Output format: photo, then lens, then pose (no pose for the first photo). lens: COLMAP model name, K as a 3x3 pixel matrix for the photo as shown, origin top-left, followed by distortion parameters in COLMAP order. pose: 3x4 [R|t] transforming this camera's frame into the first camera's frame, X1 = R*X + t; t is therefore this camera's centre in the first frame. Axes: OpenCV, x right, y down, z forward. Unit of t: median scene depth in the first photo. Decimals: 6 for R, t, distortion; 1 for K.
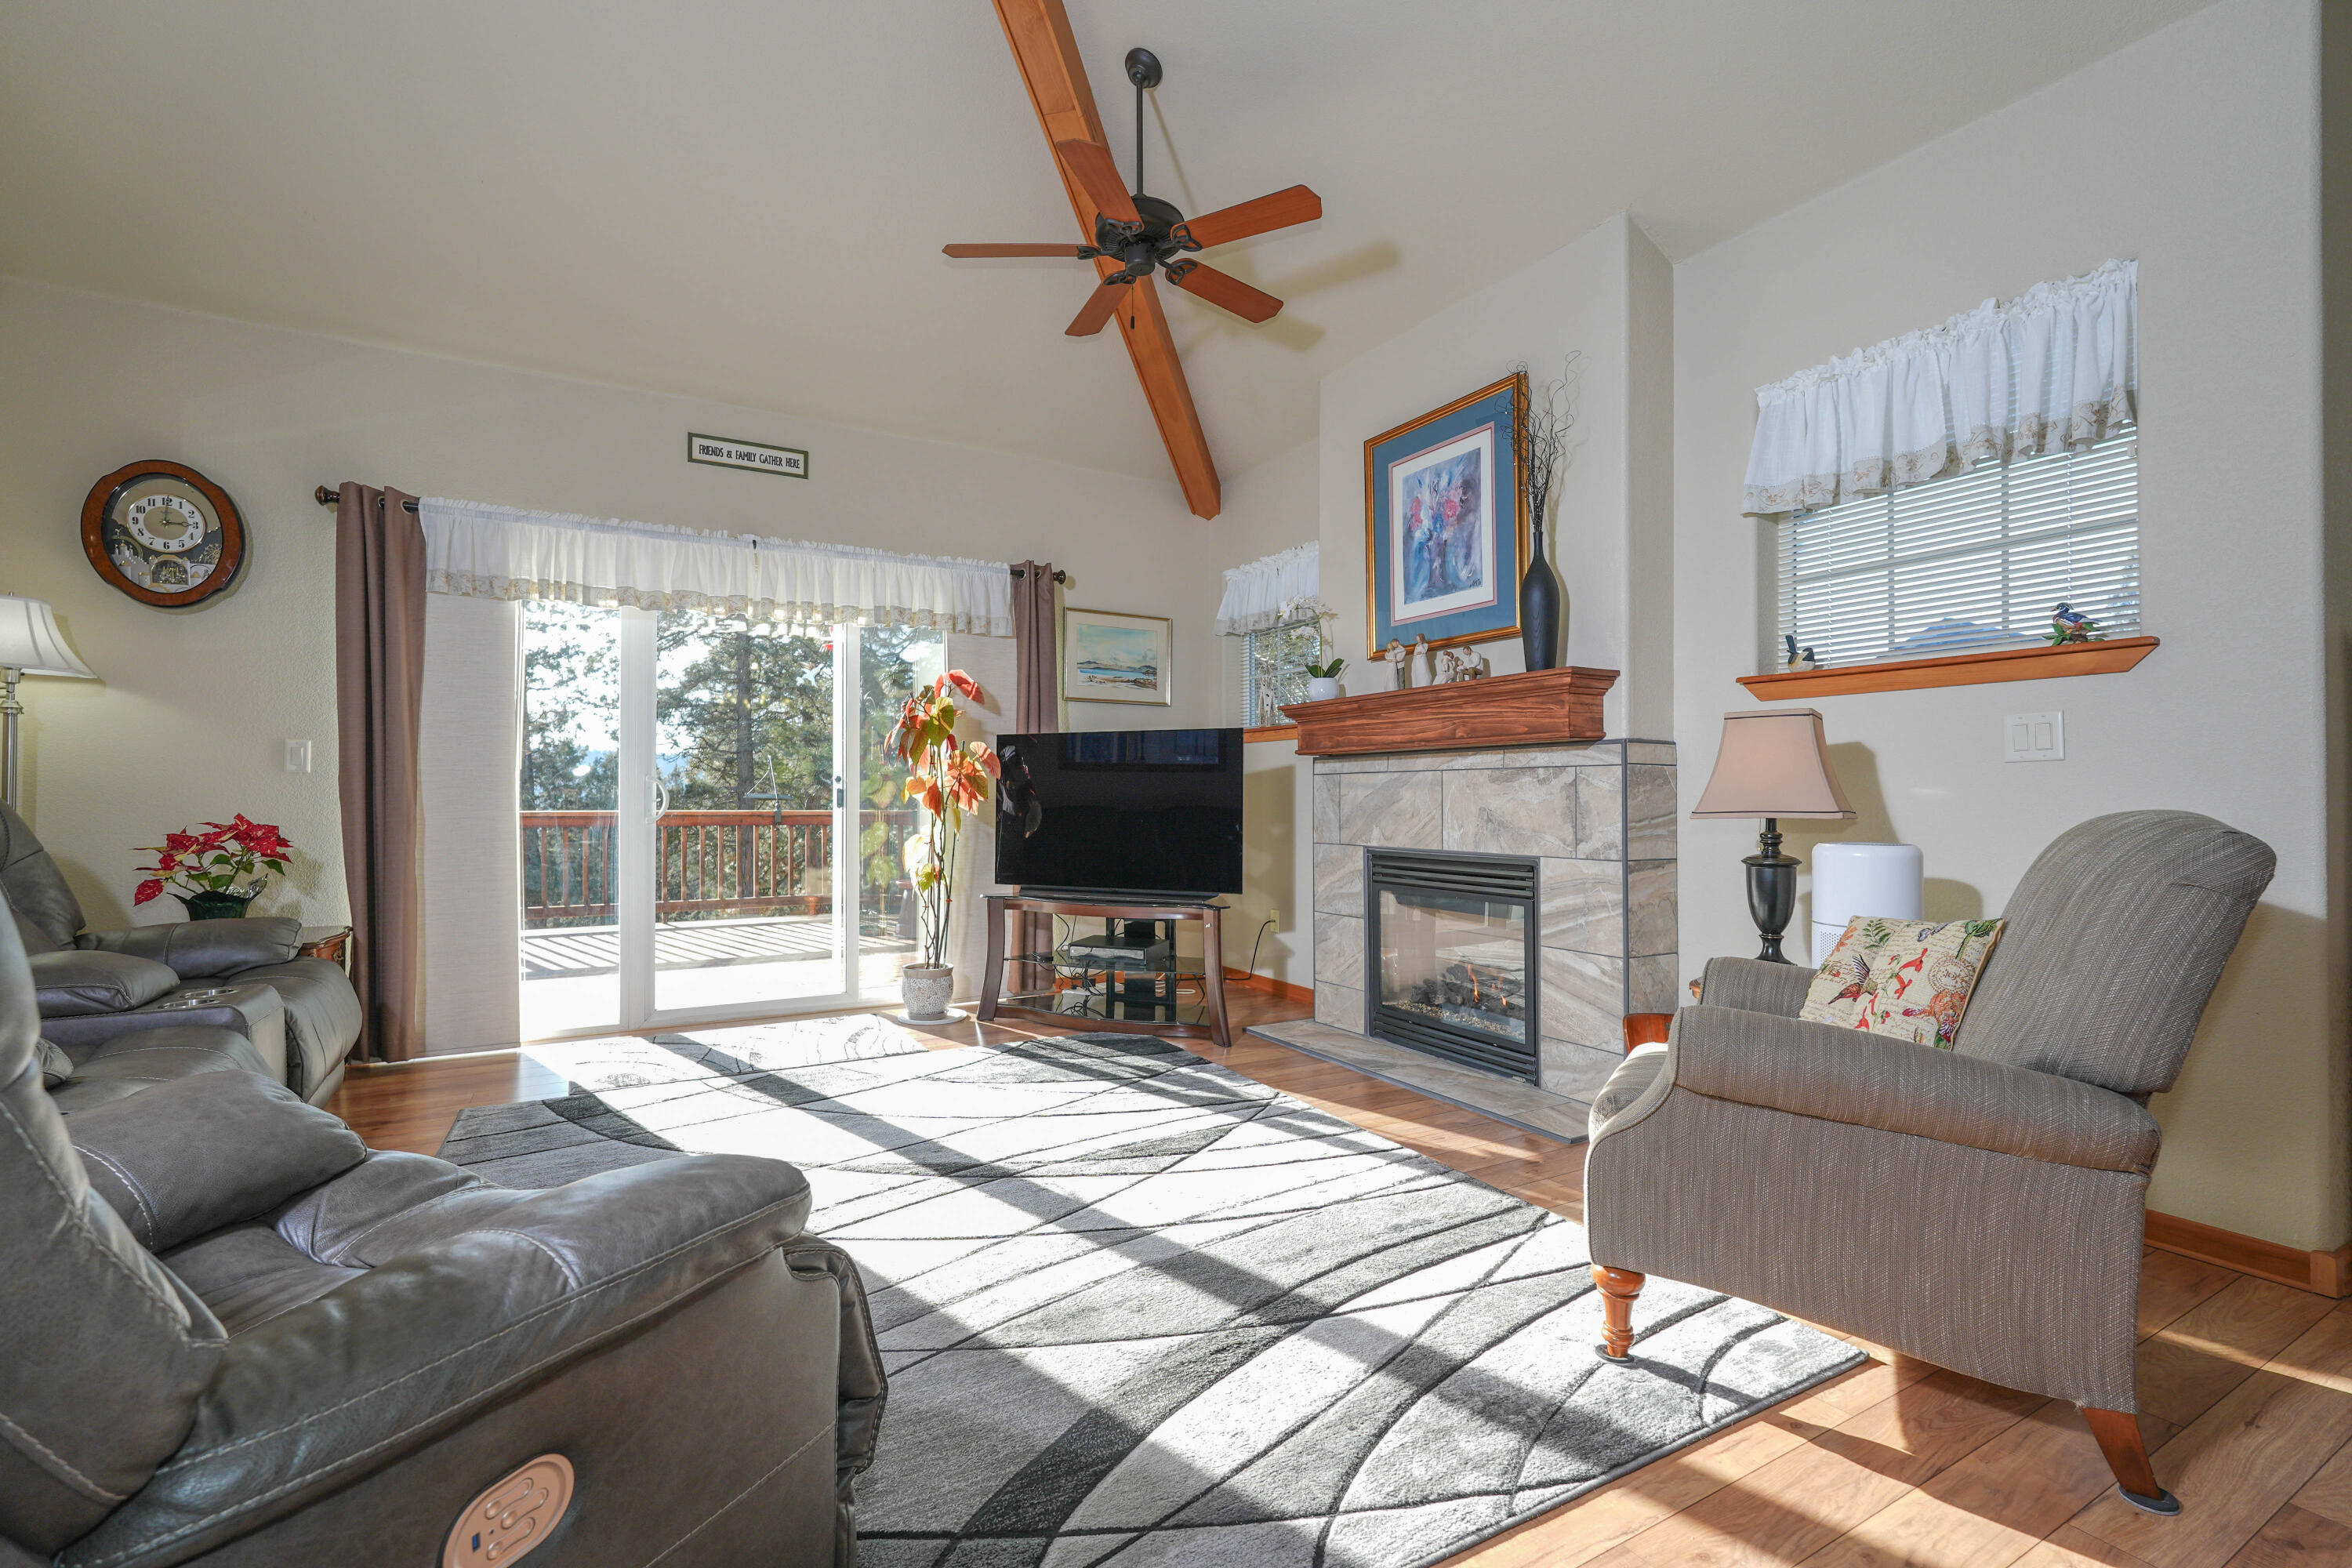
lens RADIAL K [[1036.9, 0, 1177.6], [0, 1036.9, 785.8], [0, 0, 1]] dist [-0.000619, 0.000250]
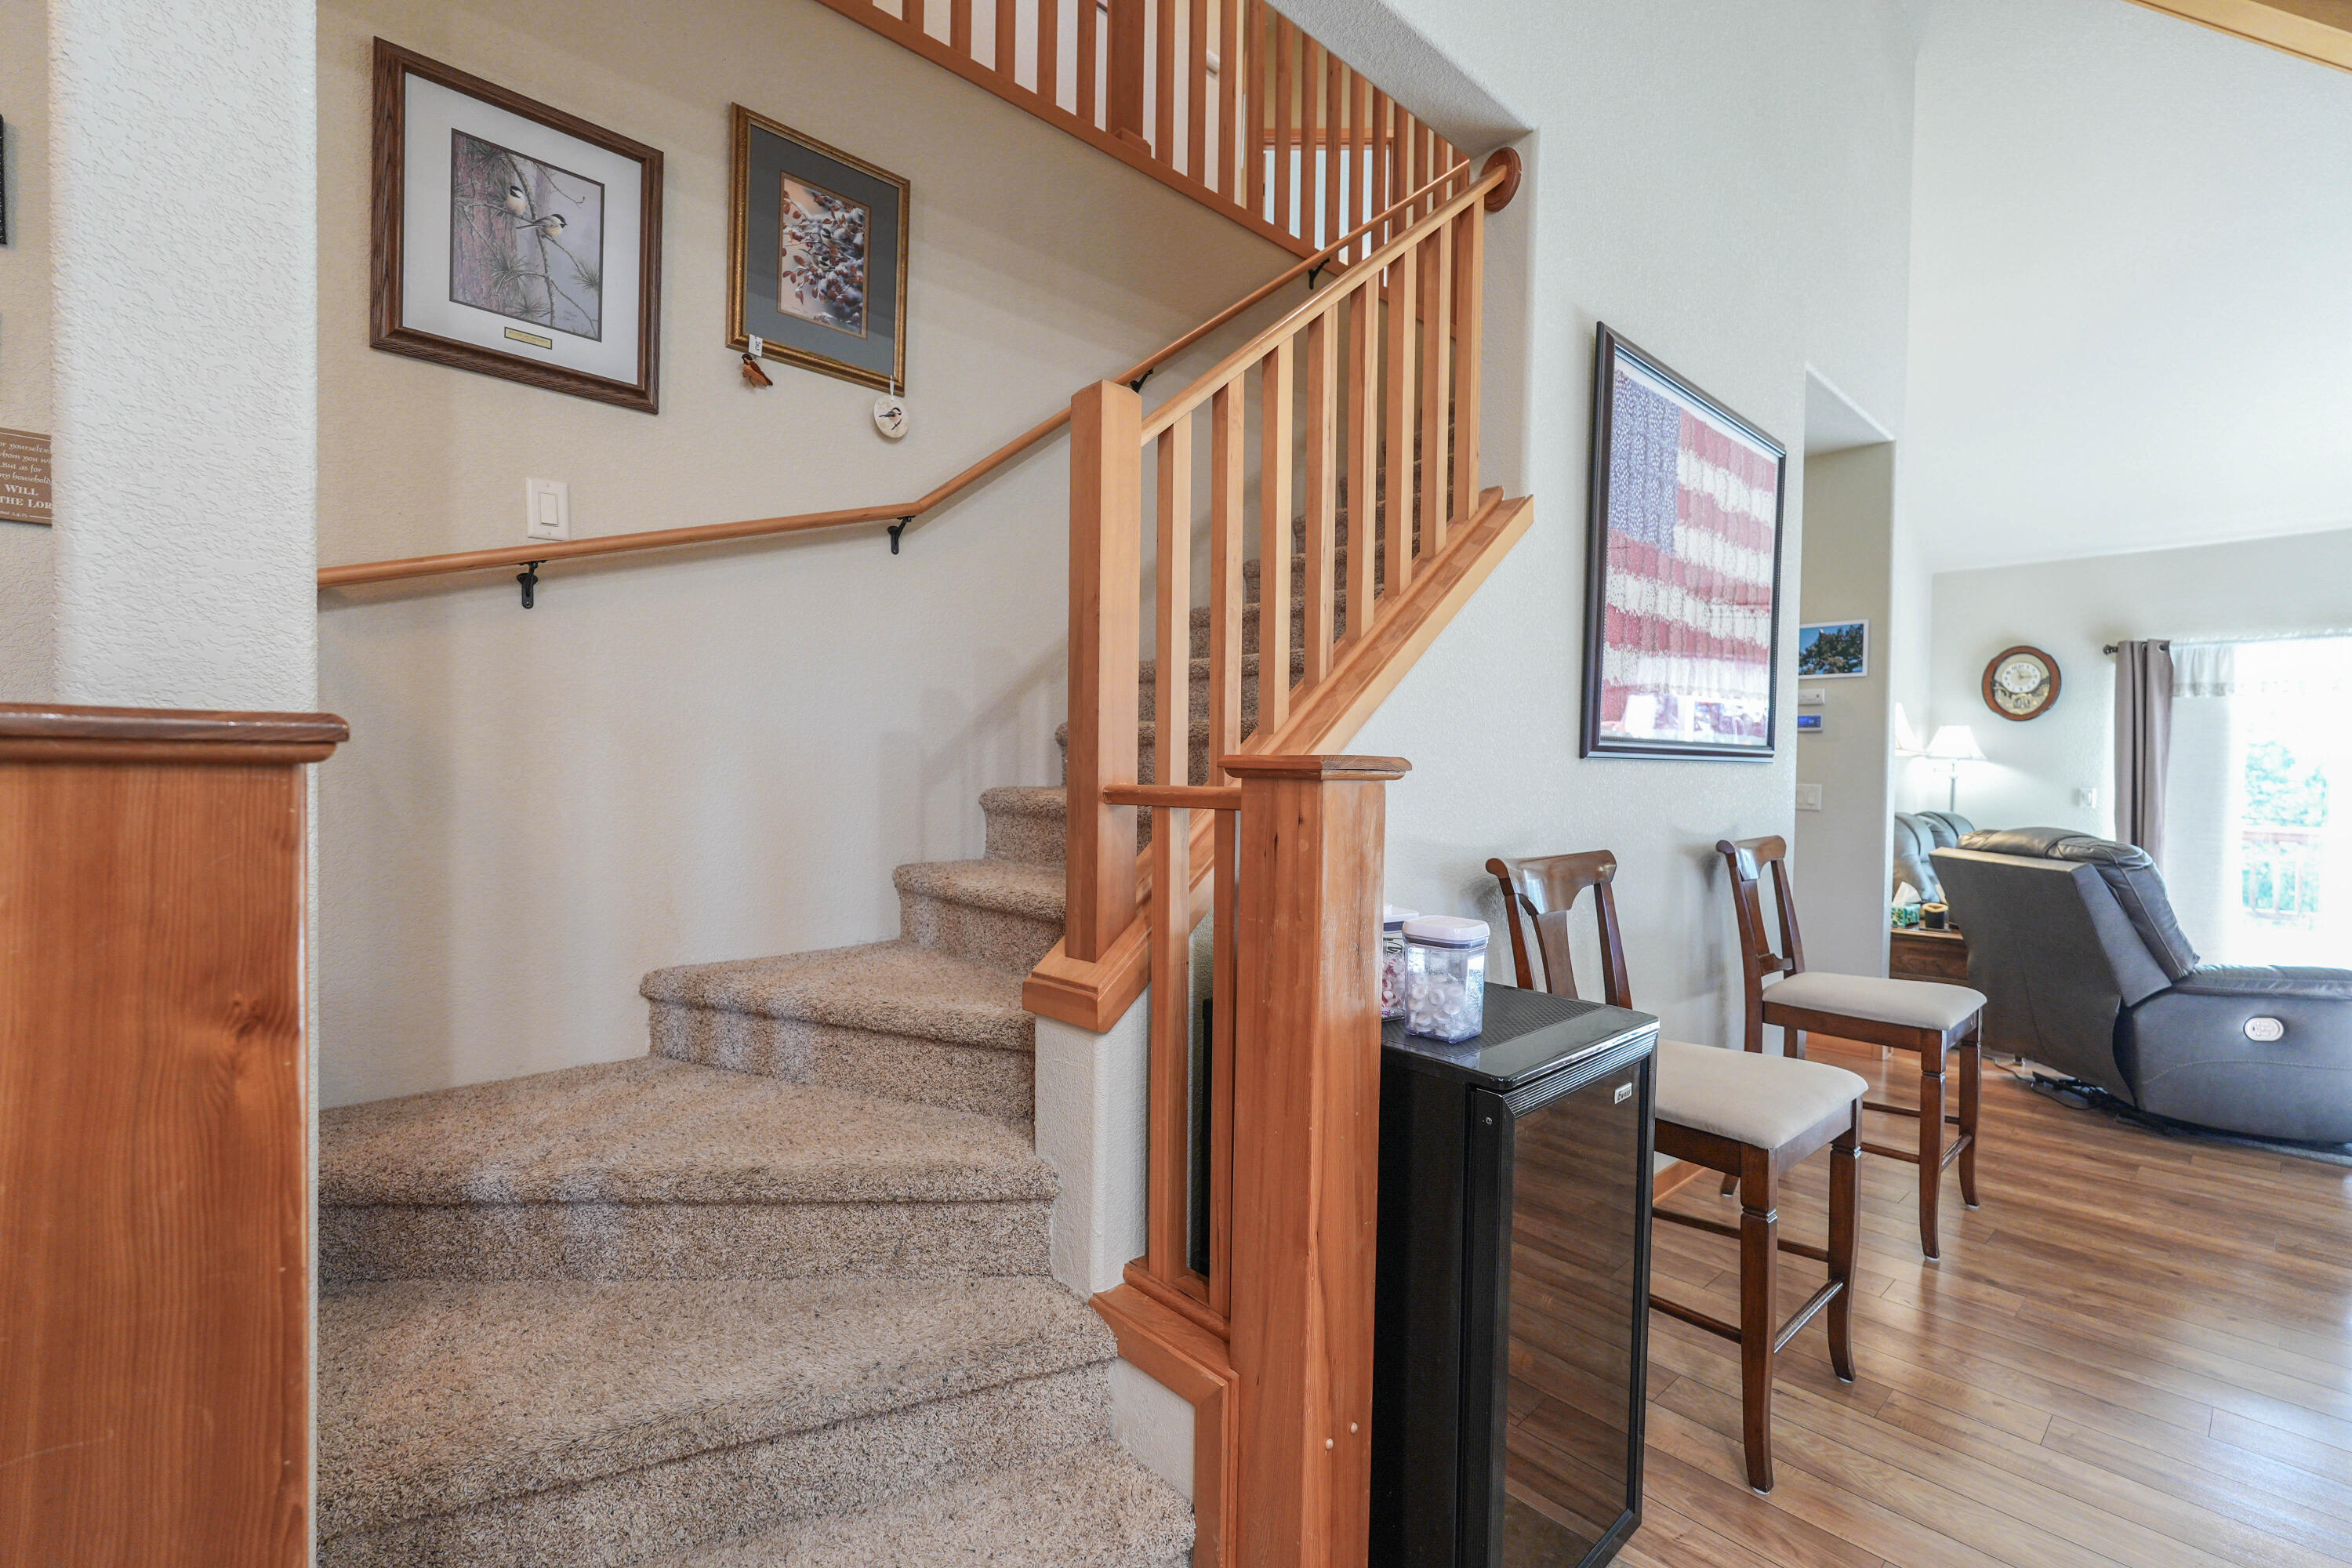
lens RADIAL K [[1028.9, 0, 1168.6], [0, 1028.9, 793.0], [0, 0, 1]] dist [0.000833, -0.000040]
pose [[0.215048, 0.021419, -0.976369, 0.494036], [-0.005242, 0.999770, 0.020778, -0.061356], [0.976589, 0.000650, 0.215111, -0.850565]]
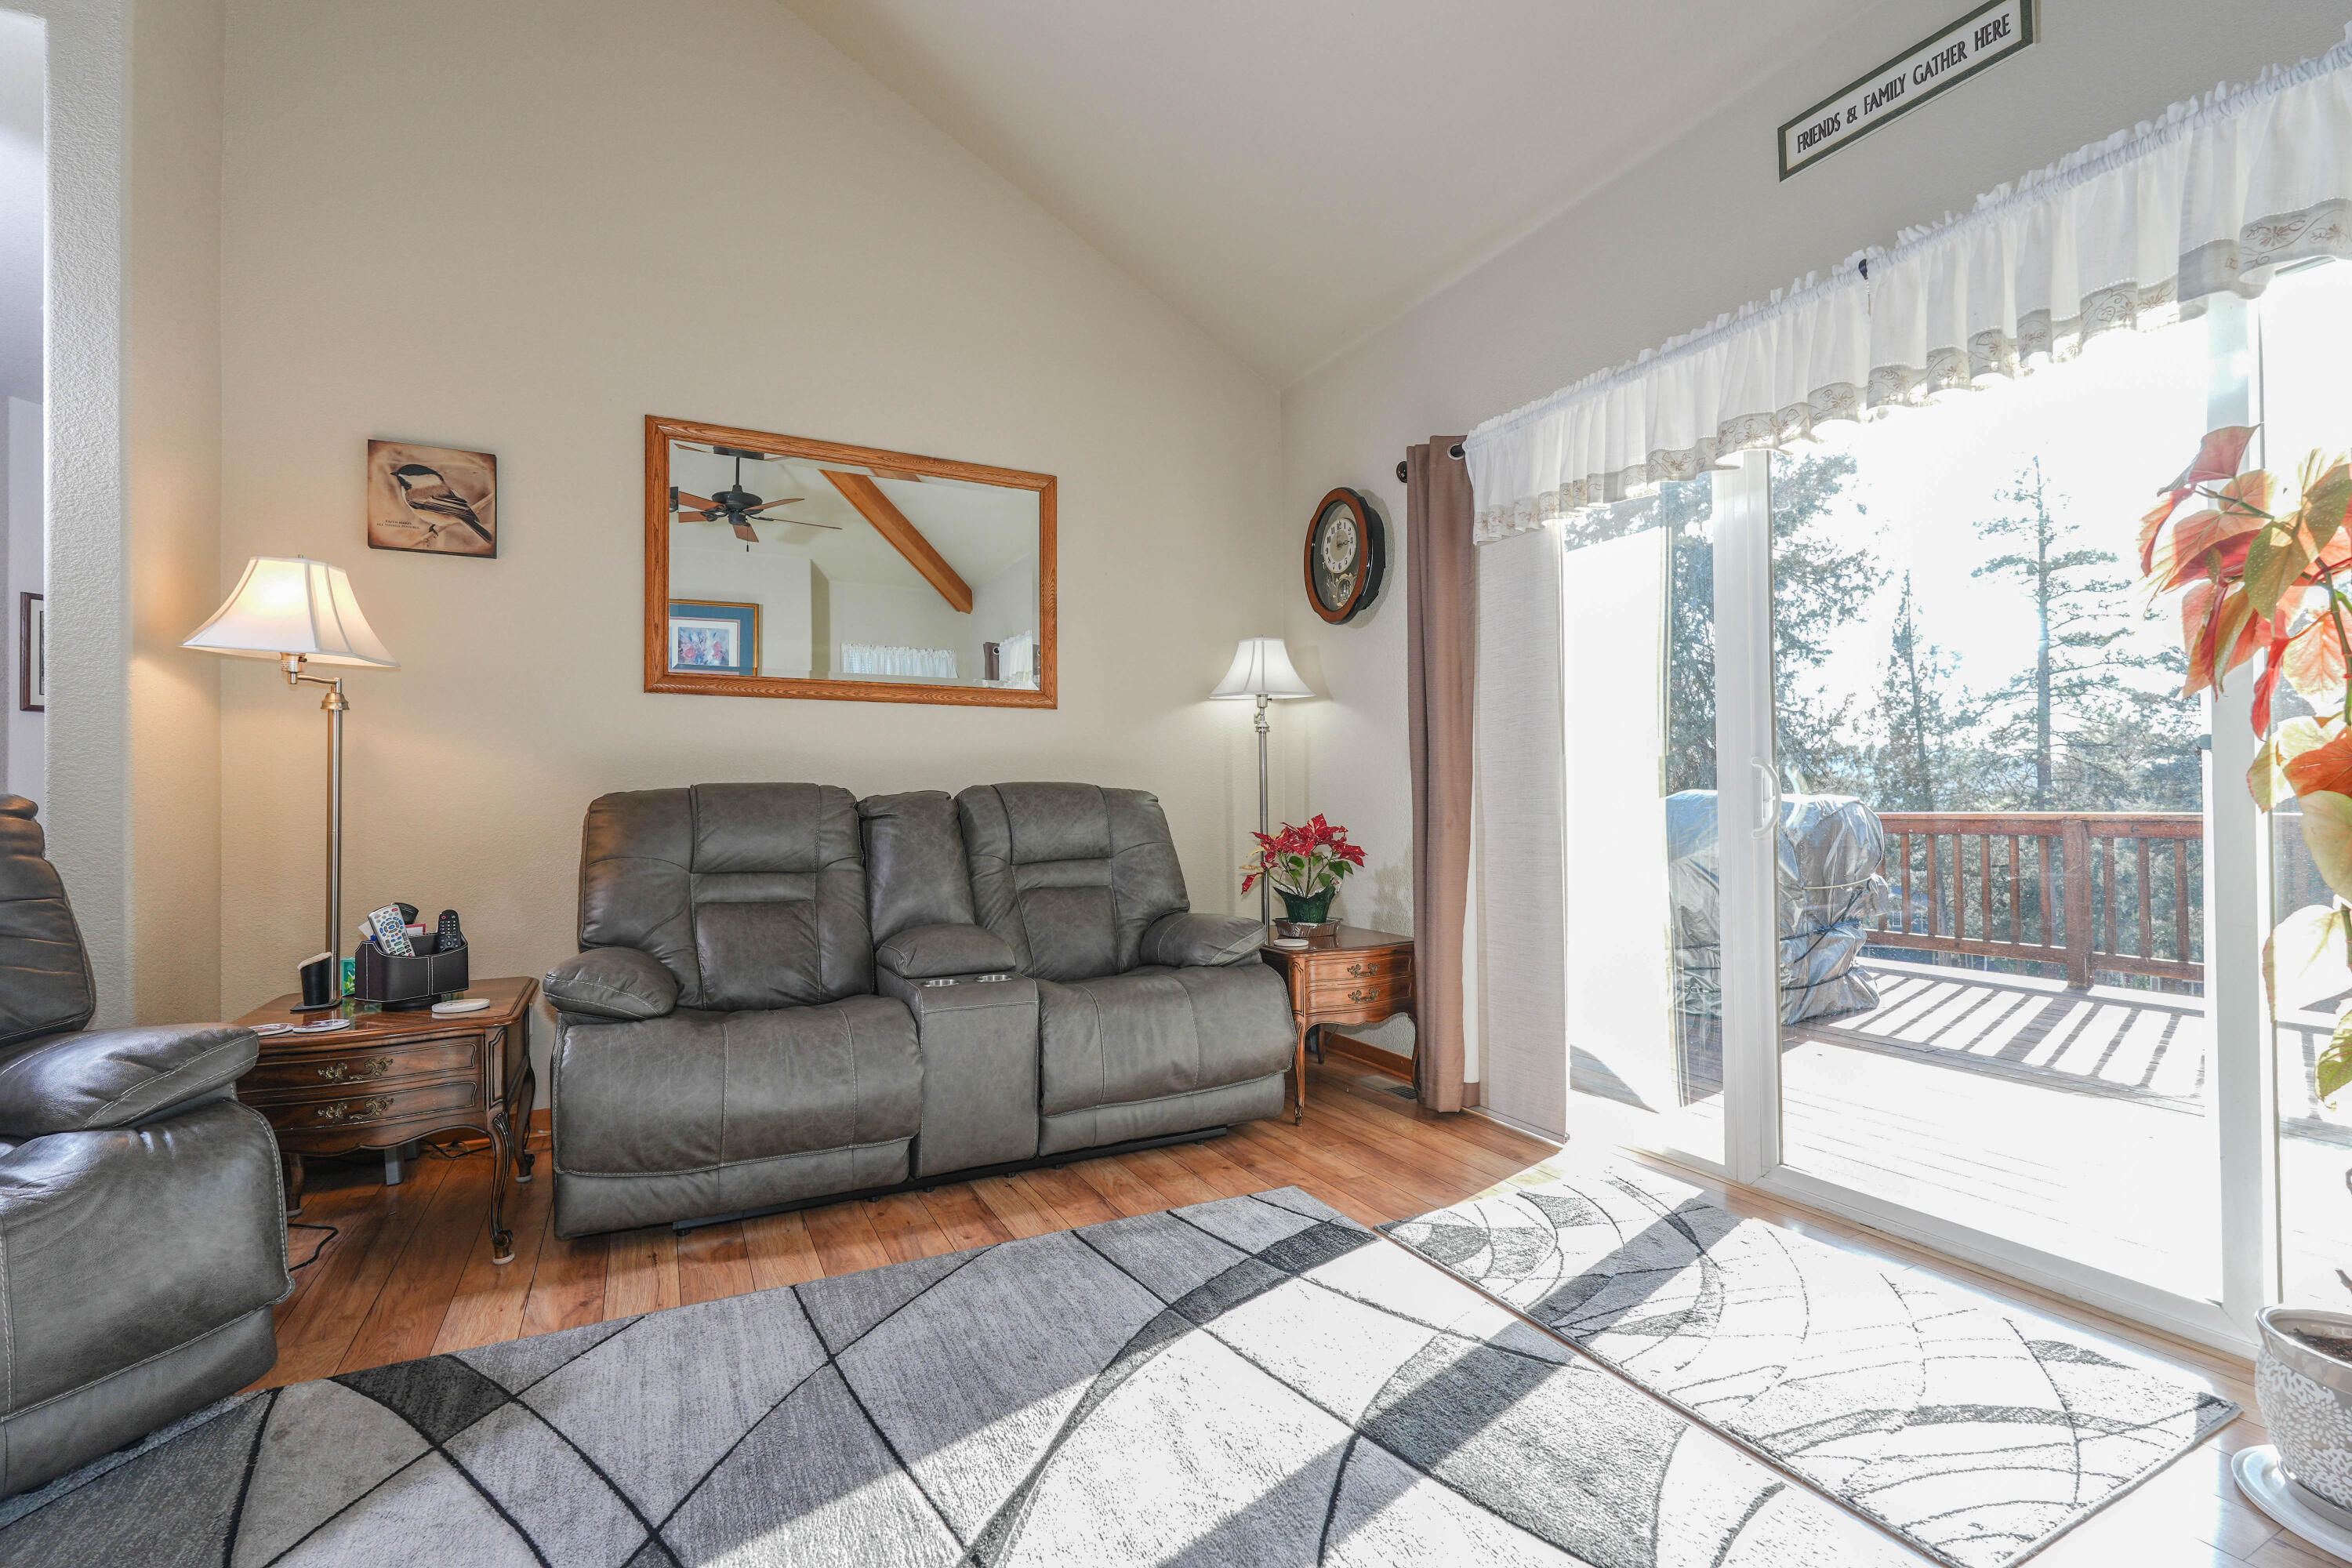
lens RADIAL K [[1028.9, 0, 1168.6], [0, 1028.9, 793.0], [0, 0, 1]] dist [0.000833, -0.000040]
pose [[-0.053215, -0.009125, -0.998541, 0.094139], [0.017071, 0.999804, -0.010046, 0.011538], [0.998437, -0.017580, -0.053049, 0.775826]]
